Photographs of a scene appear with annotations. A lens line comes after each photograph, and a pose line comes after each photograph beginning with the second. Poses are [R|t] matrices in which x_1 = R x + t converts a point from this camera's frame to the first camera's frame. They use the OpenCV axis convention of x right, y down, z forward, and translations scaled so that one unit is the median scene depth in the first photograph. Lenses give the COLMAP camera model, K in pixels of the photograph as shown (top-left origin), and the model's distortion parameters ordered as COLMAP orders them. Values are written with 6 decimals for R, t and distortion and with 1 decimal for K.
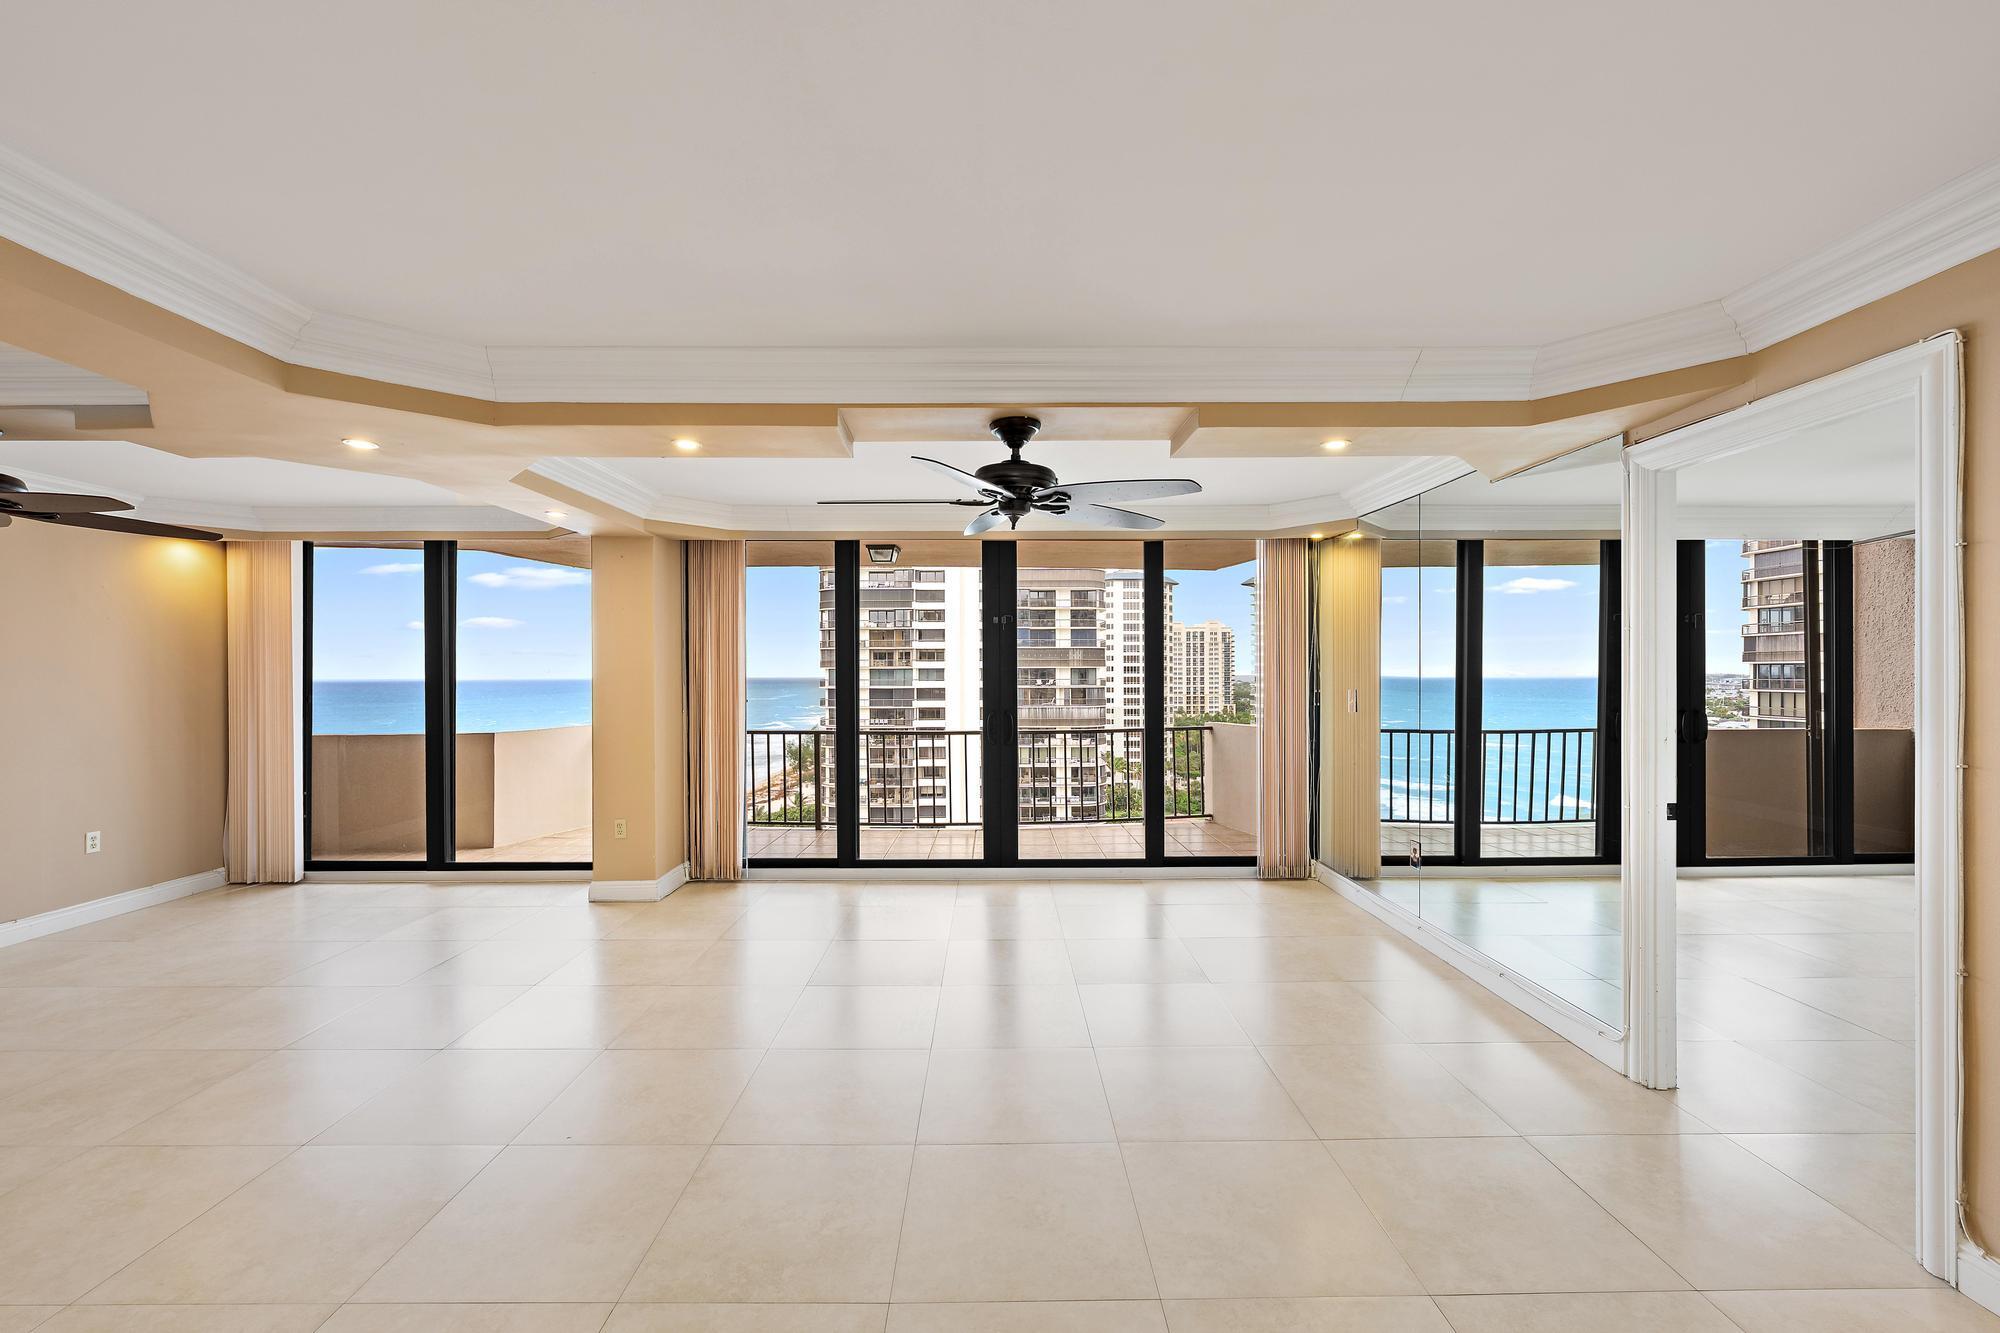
lens RADIAL K [[810.2, 0, 998.8], [0, 810.2, 676.6], [0, 0, 1]] dist [0.002437, -0.001375]
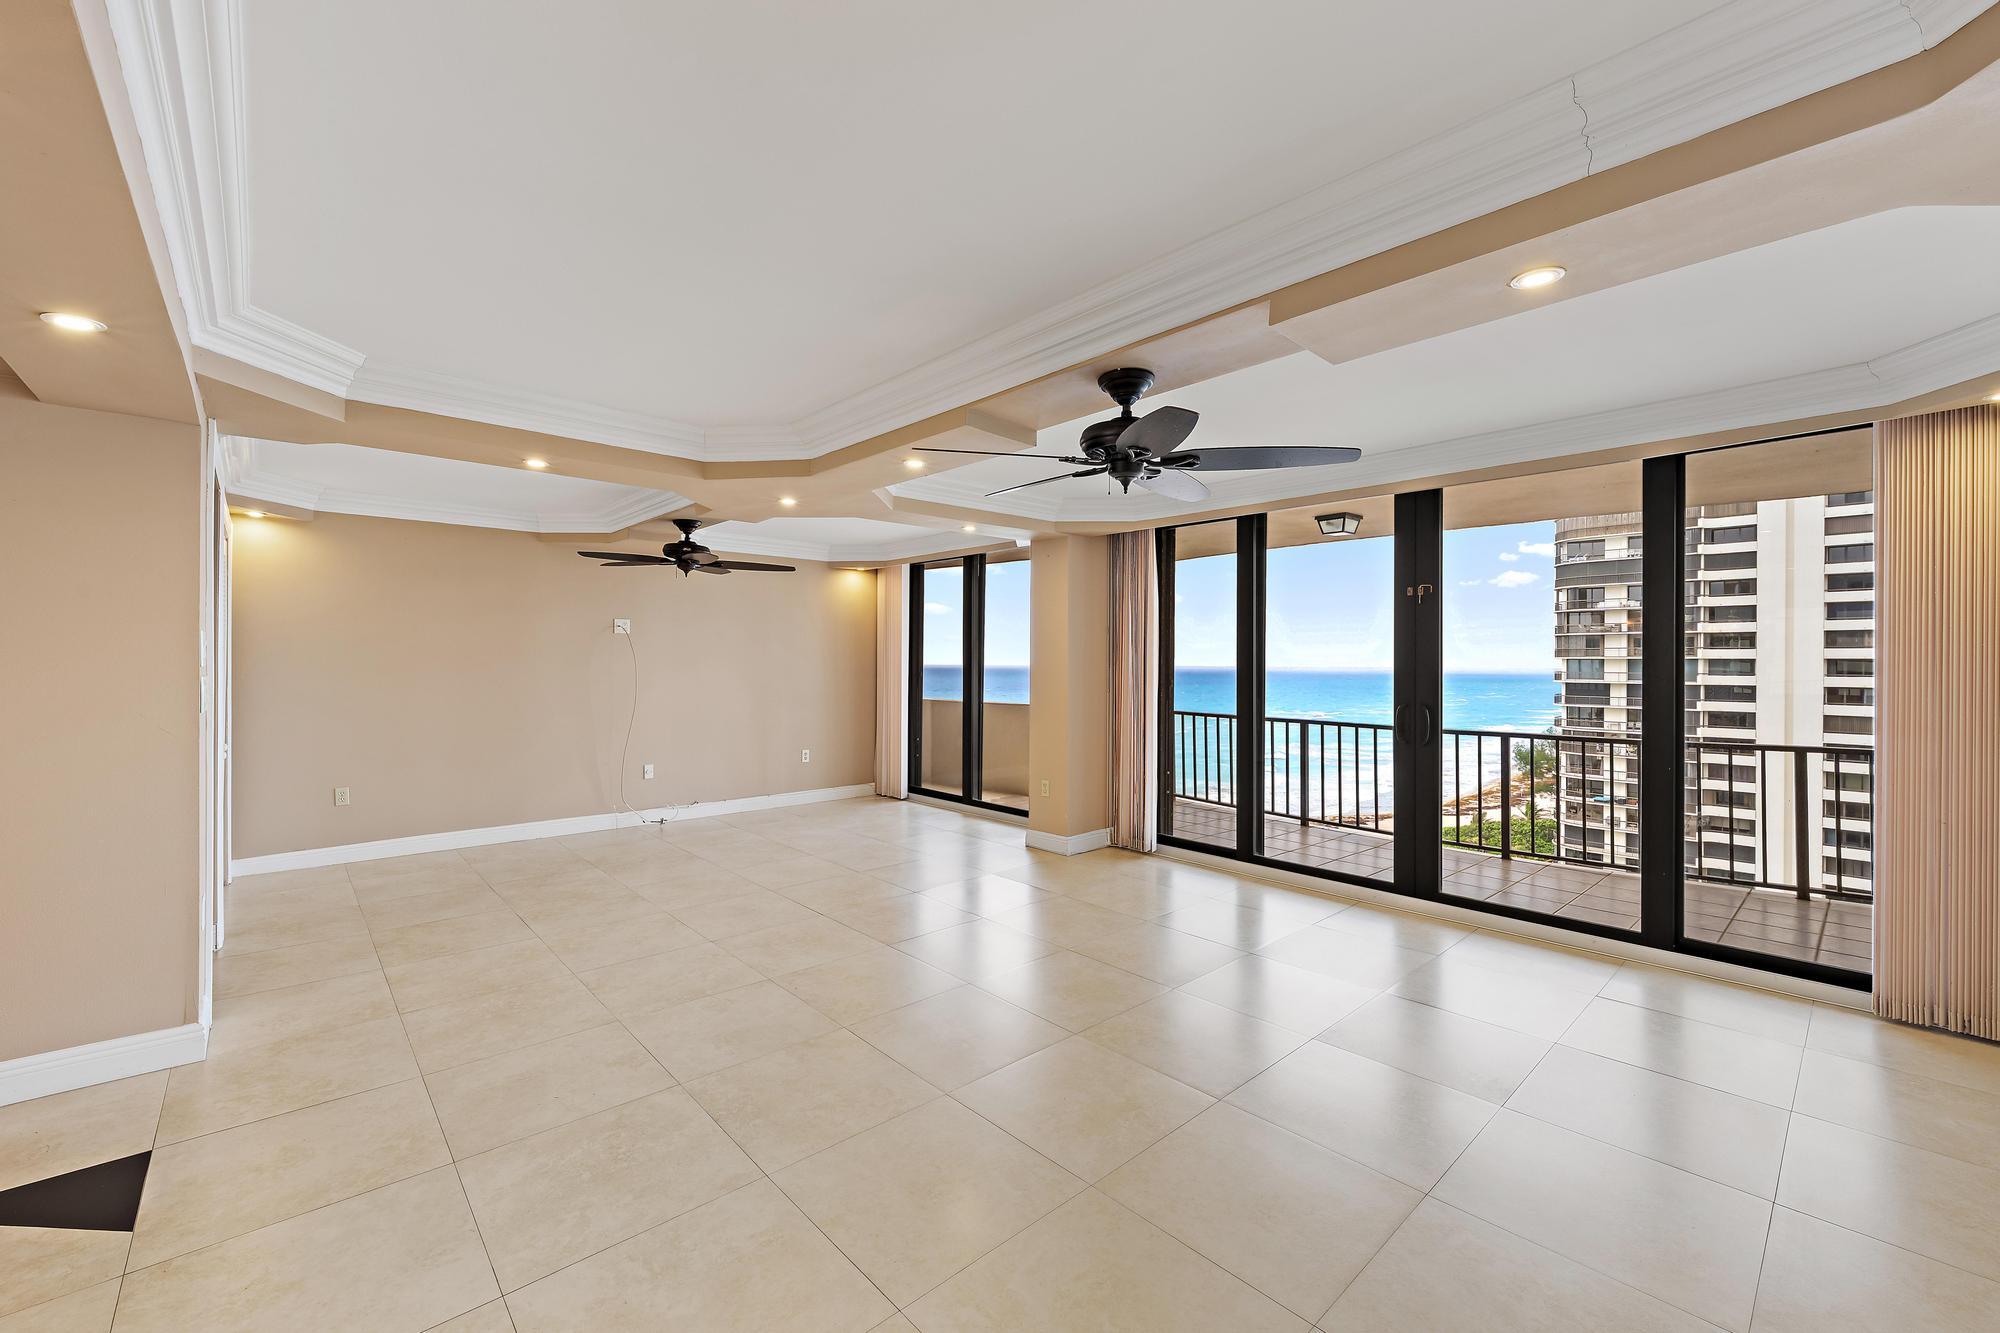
lens RADIAL K [[810.2, 0, 1007.6], [0, 810.2, 663.1], [0, 0, 1]] dist [0.002437, -0.001375]
pose [[0.668800, 0.006952, -0.743410, 0.333490], [-0.010375, 0.999946, 0.000016, 0.006392], [0.743370, 0.007702, 0.668836, 0.157638]]
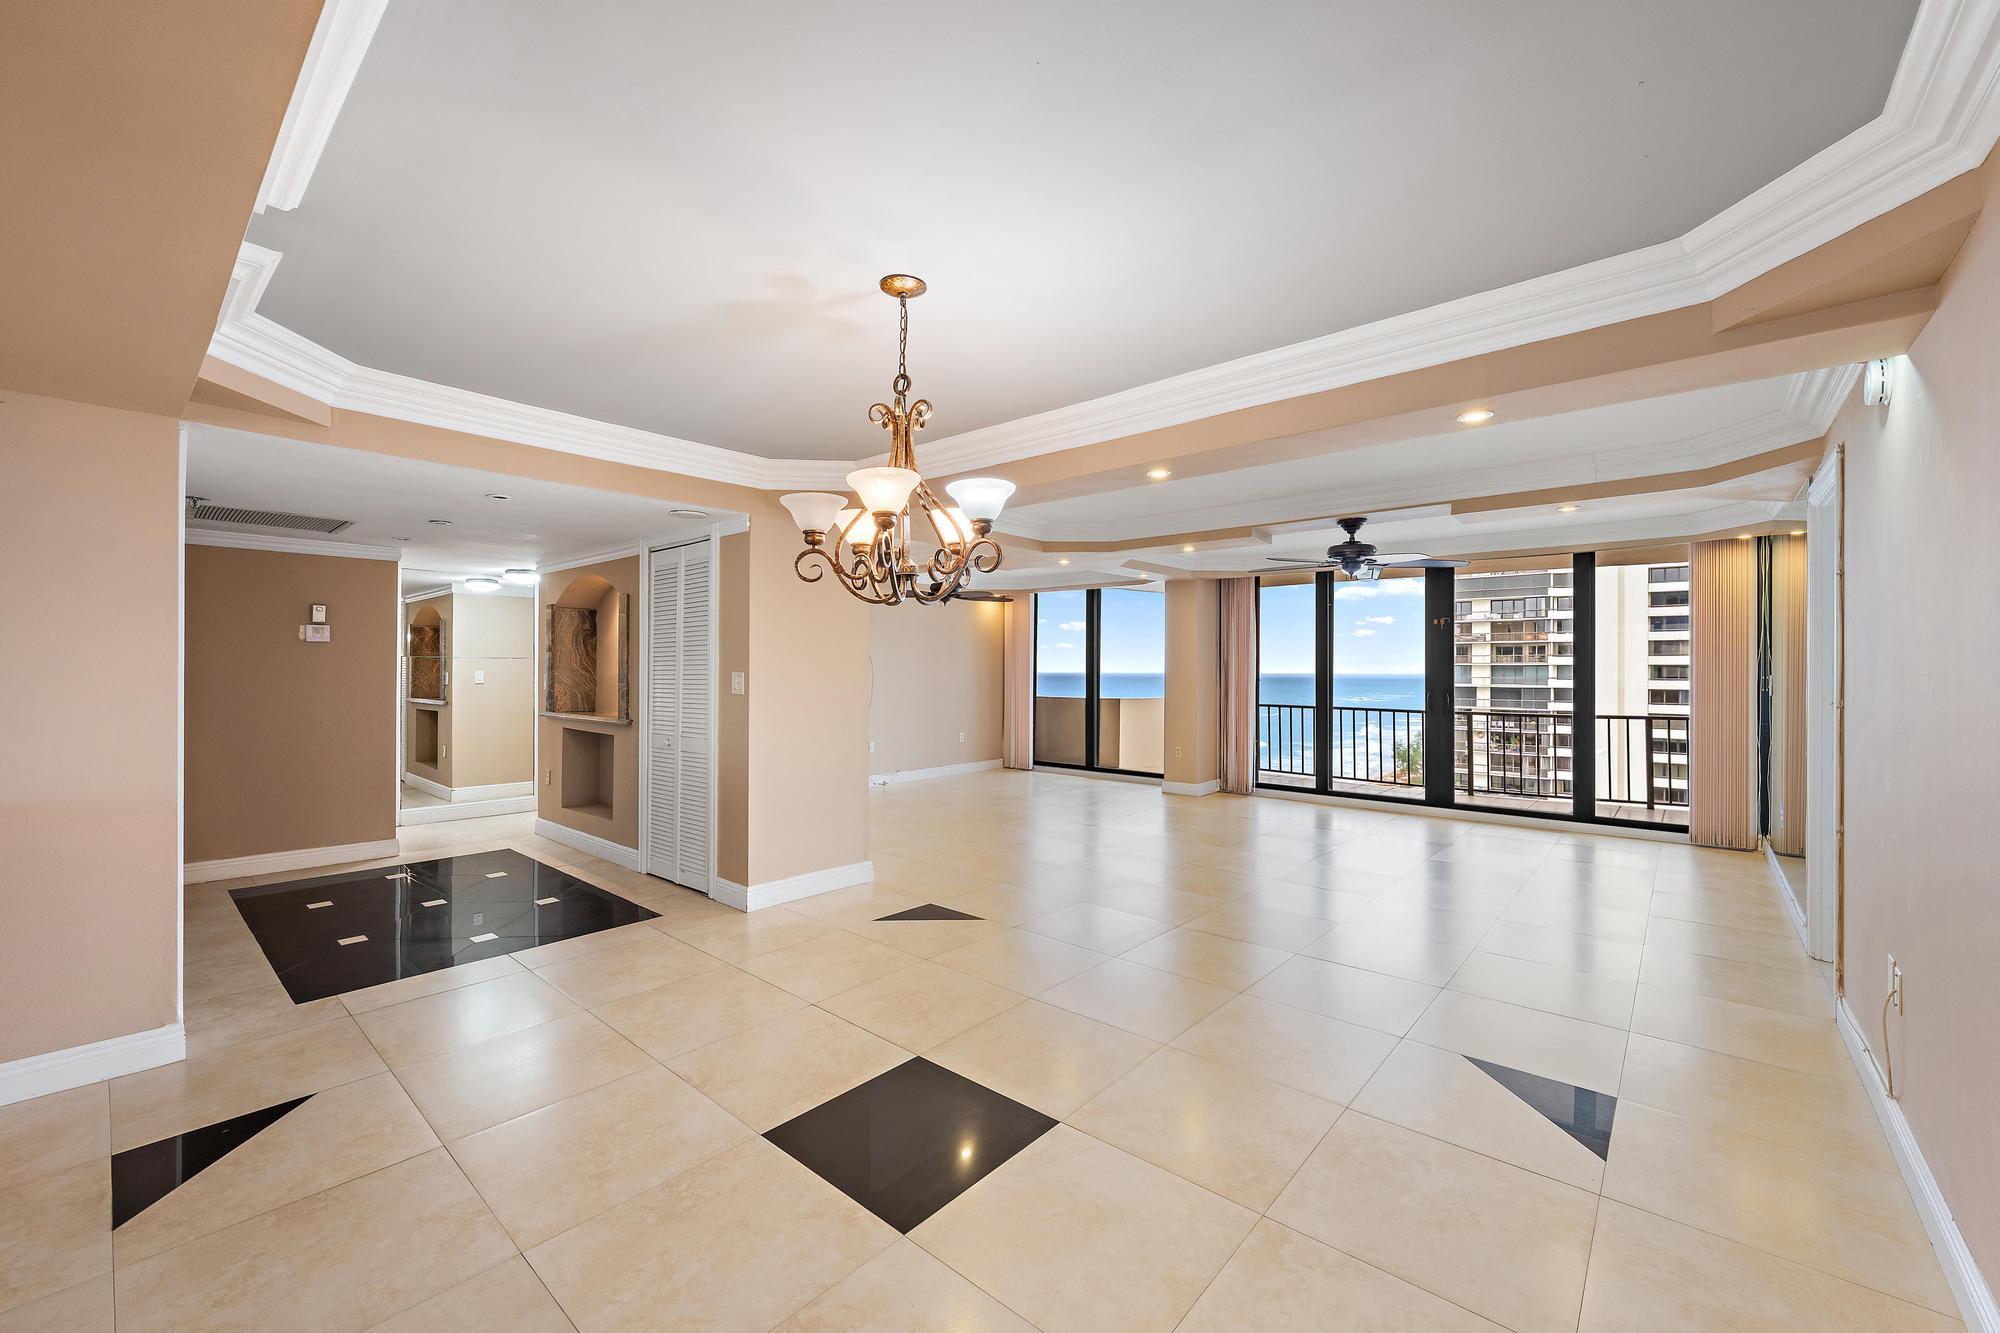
lens RADIAL K [[810.2, 0, 998.6], [0, 810.2, 667.3], [0, 0, 1]] dist [0.002437, -0.001375]
pose [[0.749504, 0.004119, -0.661987, 0.344067], [-0.009228, 0.999948, -0.004226, 0.017597], [0.661936, 0.009276, 0.749503, -0.484183]]
